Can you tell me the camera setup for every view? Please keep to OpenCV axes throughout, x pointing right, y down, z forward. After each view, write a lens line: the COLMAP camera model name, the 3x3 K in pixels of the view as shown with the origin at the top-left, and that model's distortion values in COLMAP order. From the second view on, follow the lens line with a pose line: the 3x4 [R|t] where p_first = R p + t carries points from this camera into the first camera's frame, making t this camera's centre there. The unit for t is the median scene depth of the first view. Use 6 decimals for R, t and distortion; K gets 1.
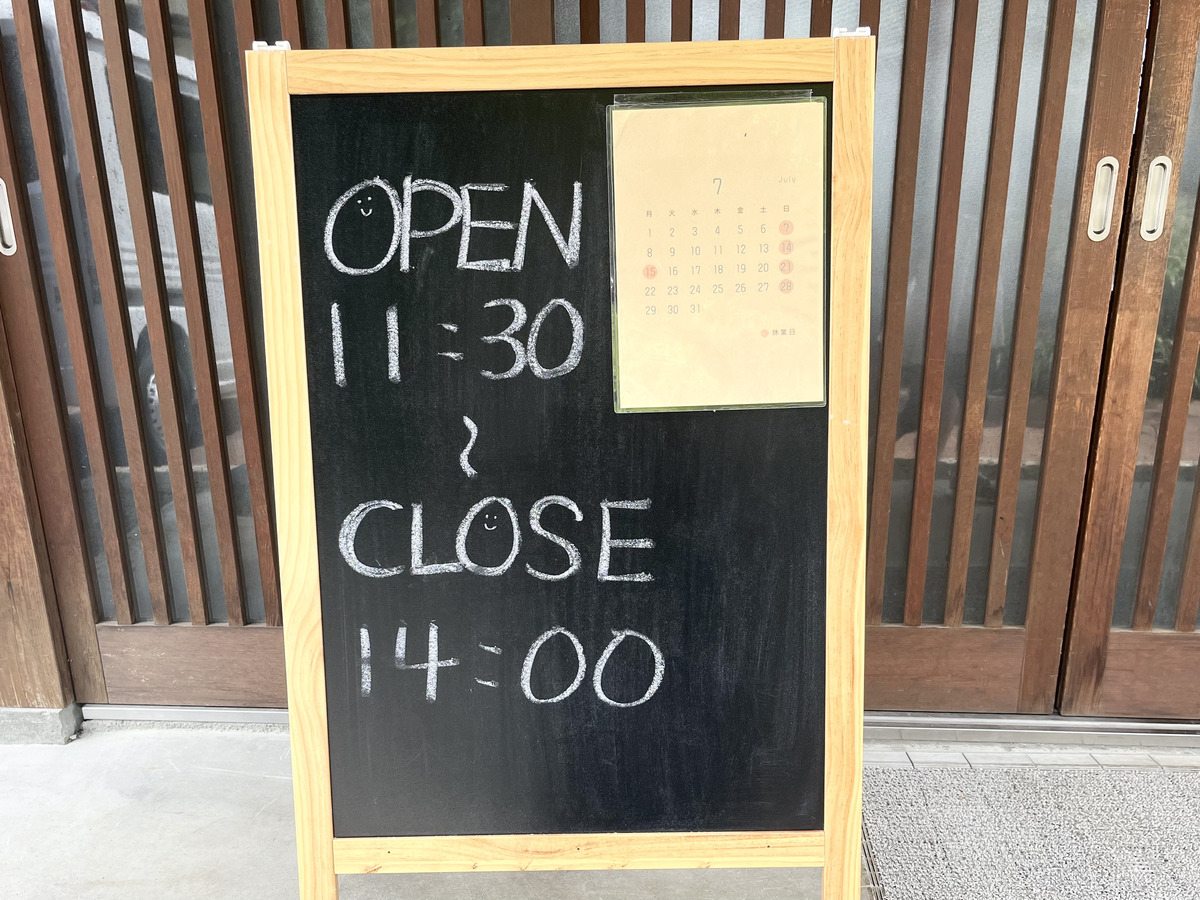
lens RADIAL K [[926.8, 0, 604.2], [0, 926.8, 451.6], [0, 0, 1]] dist [0.008535, 0.000161]
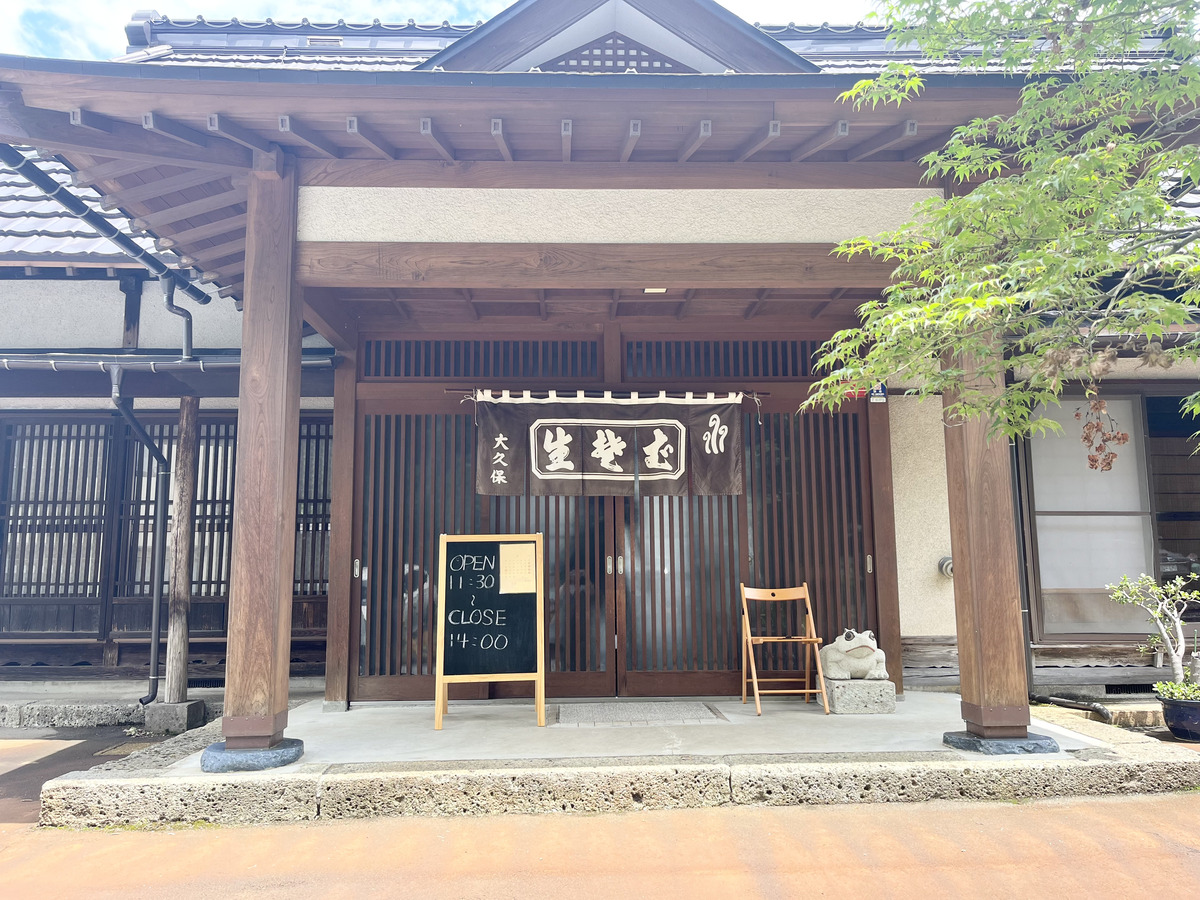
lens RADIAL K [[926.8, 0, 602.3], [0, 926.8, 454.4], [0, 0, 1]] dist [0.008535, 0.000161]
pose [[0.996312, 0.016807, 0.084142, 0.146033], [0.022484, 0.895227, -0.445043, 1.709323], [-0.082806, 0.445293, 0.891548, -4.442910]]
